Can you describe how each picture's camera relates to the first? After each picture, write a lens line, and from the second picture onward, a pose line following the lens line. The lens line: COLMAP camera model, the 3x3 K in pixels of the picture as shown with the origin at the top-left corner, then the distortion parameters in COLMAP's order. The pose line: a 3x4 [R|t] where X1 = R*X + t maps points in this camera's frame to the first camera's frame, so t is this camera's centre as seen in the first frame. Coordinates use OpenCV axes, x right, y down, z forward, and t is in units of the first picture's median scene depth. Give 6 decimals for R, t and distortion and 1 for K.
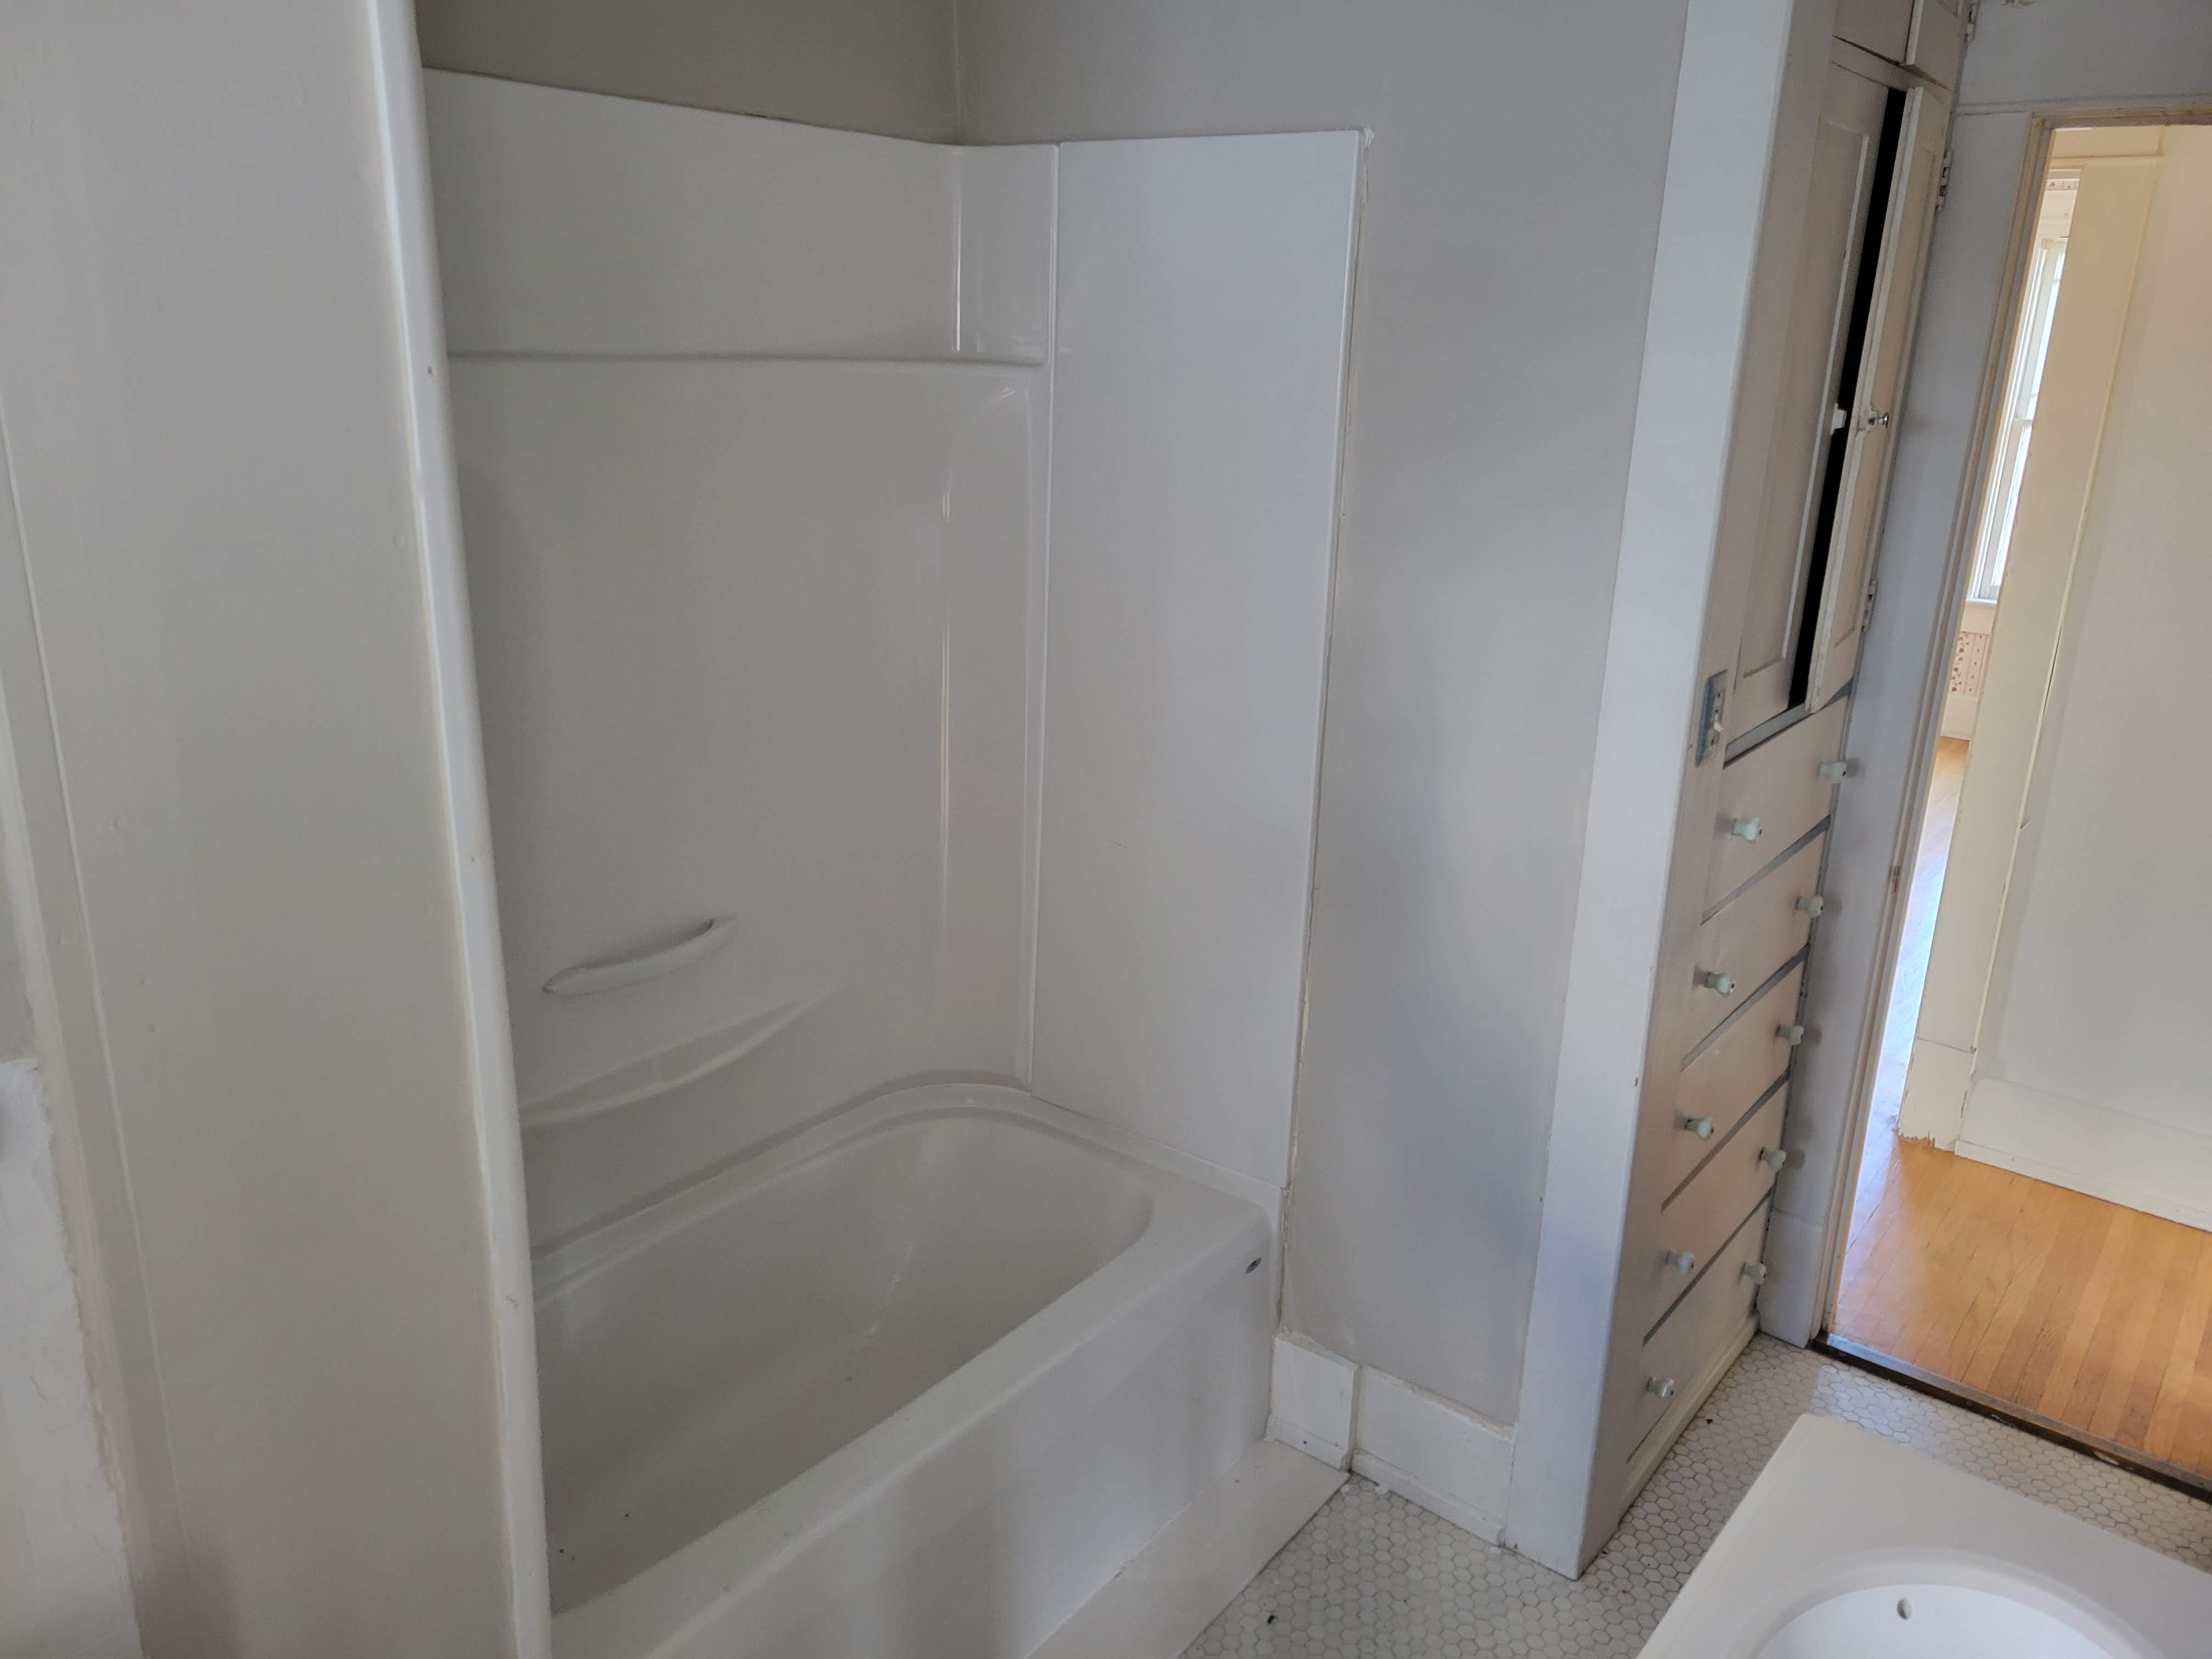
lens RADIAL K [[1657.0, 0, 1113.4], [0, 1657.0, 824.5], [0, 0, 1]] dist [0.055316, -0.033606]
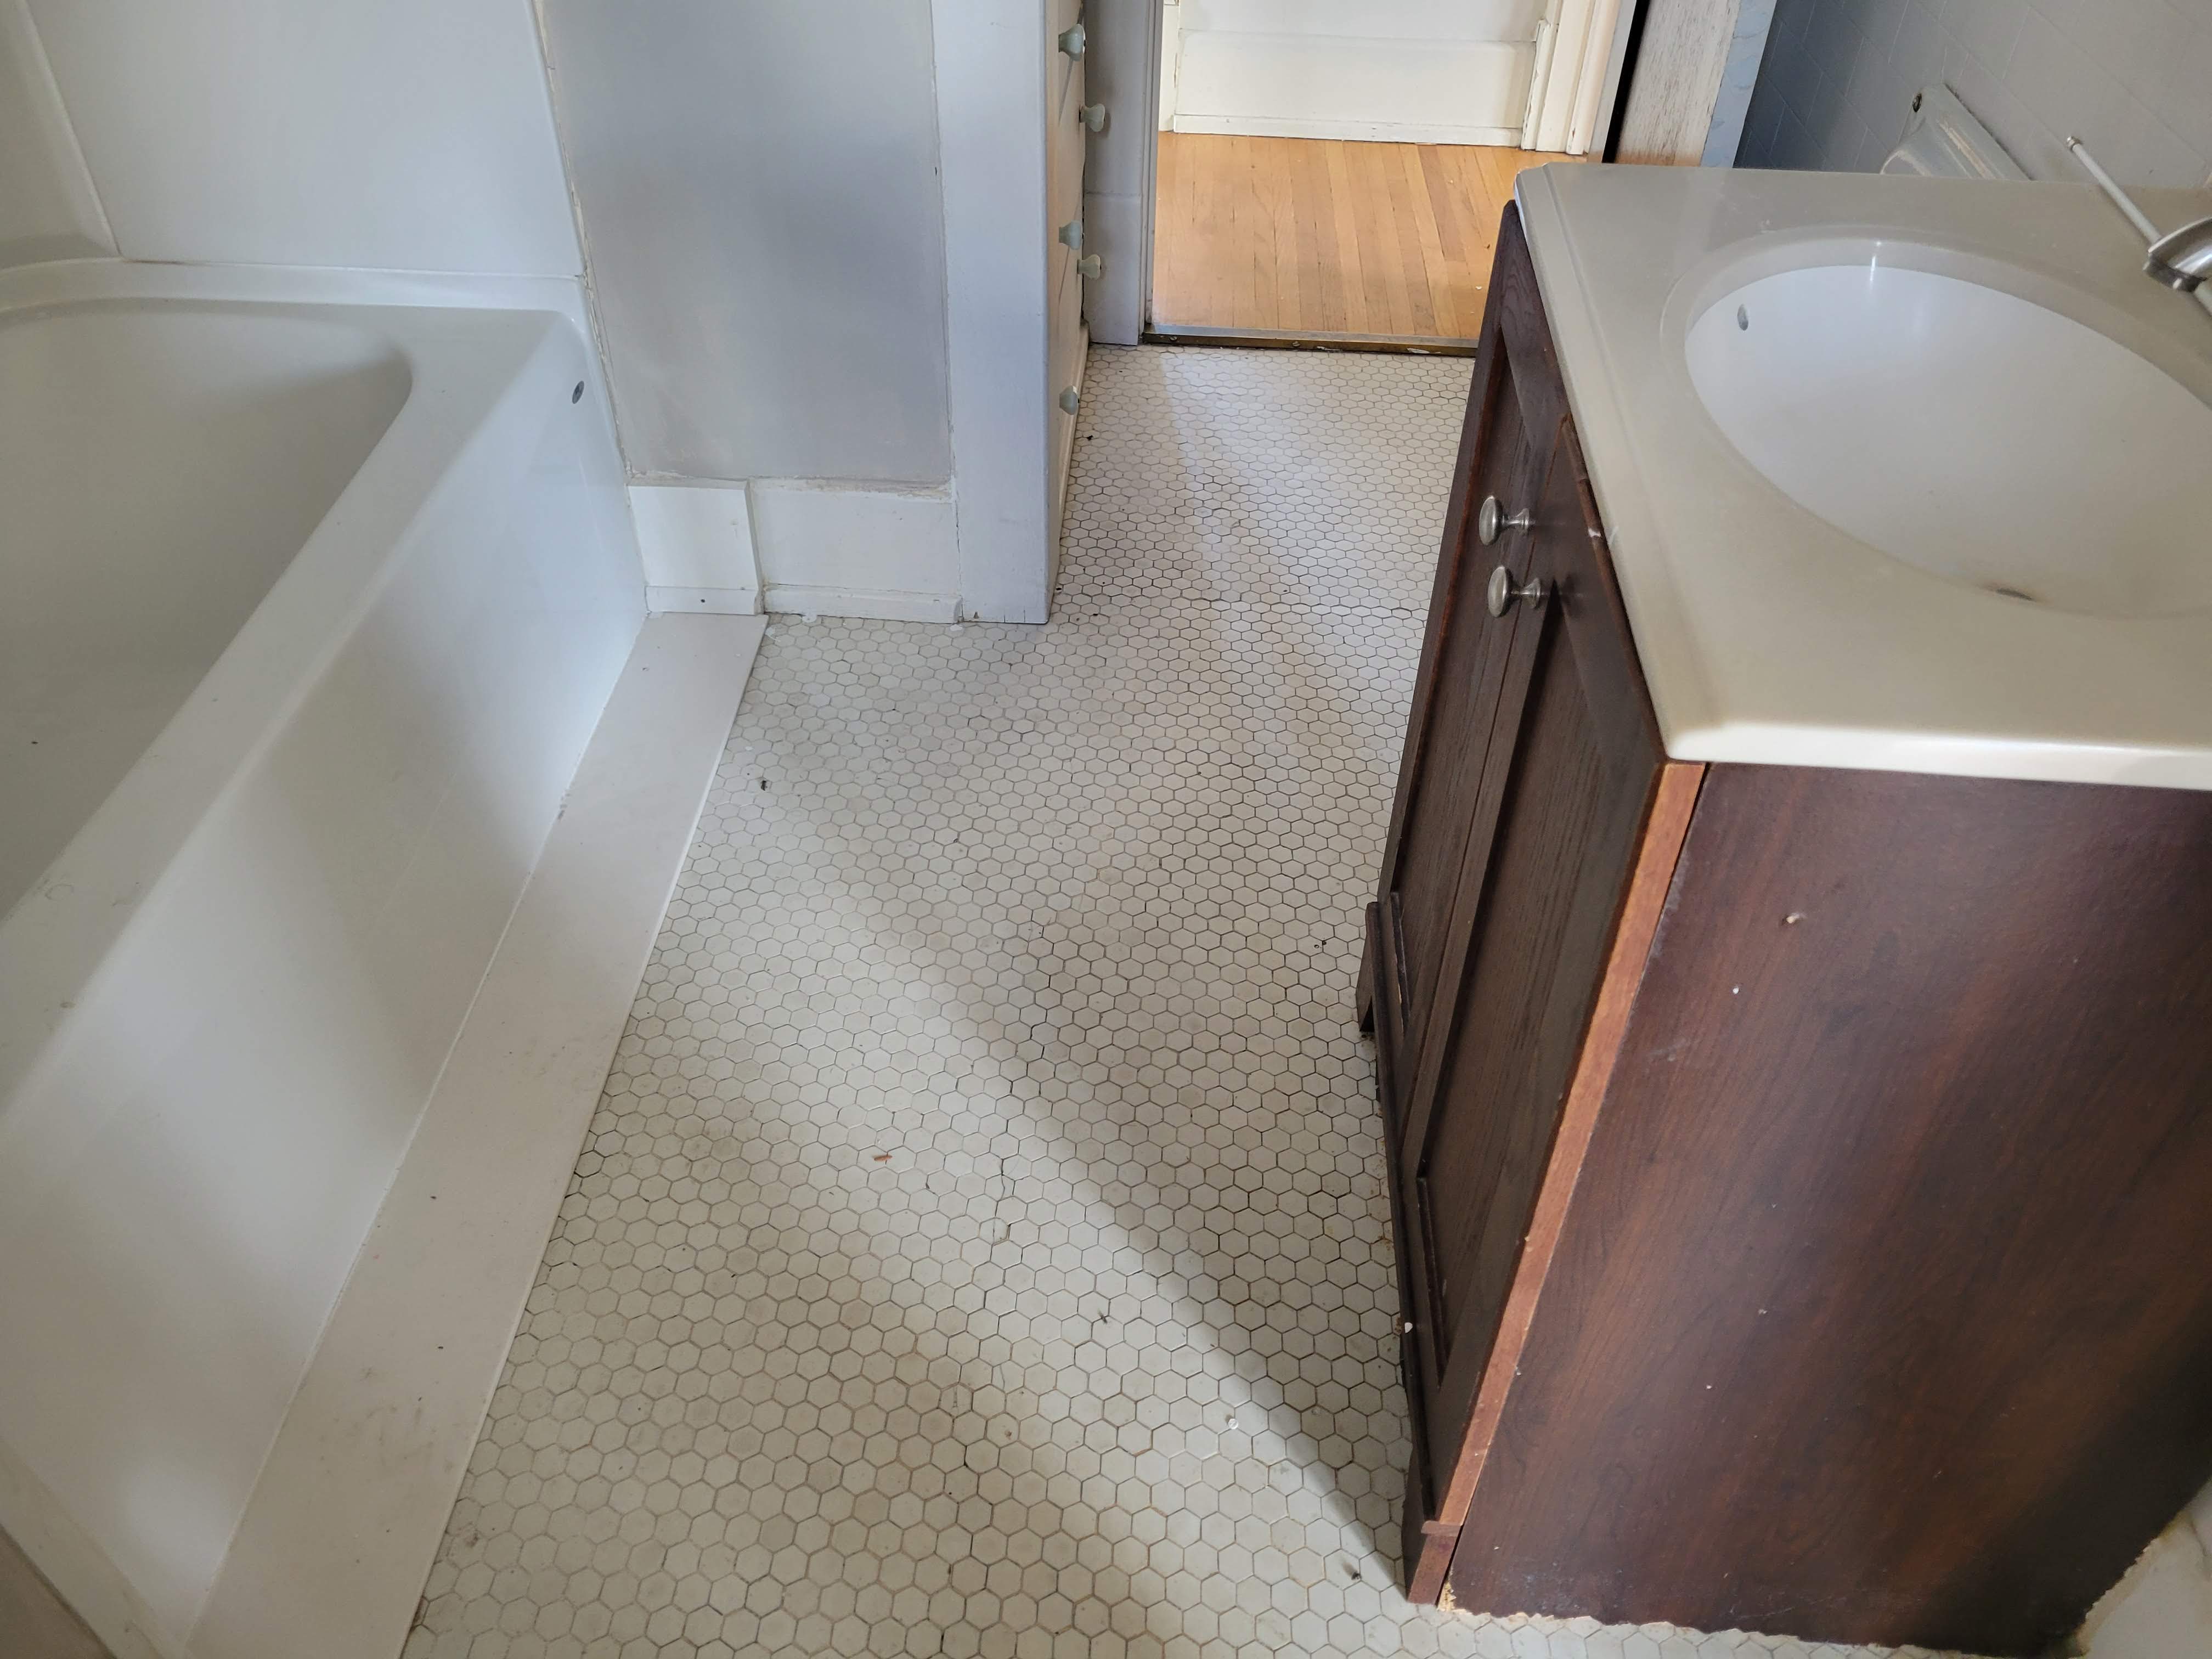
lens RADIAL K [[1657.0, 0, 1109.9], [0, 1657.0, 843.9], [0, 0, 1]] dist [0.055316, -0.033606]
pose [[0.829451, -0.397951, 0.391977, -0.086196], [0.183308, 0.856800, 0.481966, 0.119417], [-0.527645, -0.327915, 0.783621, 0.227184]]
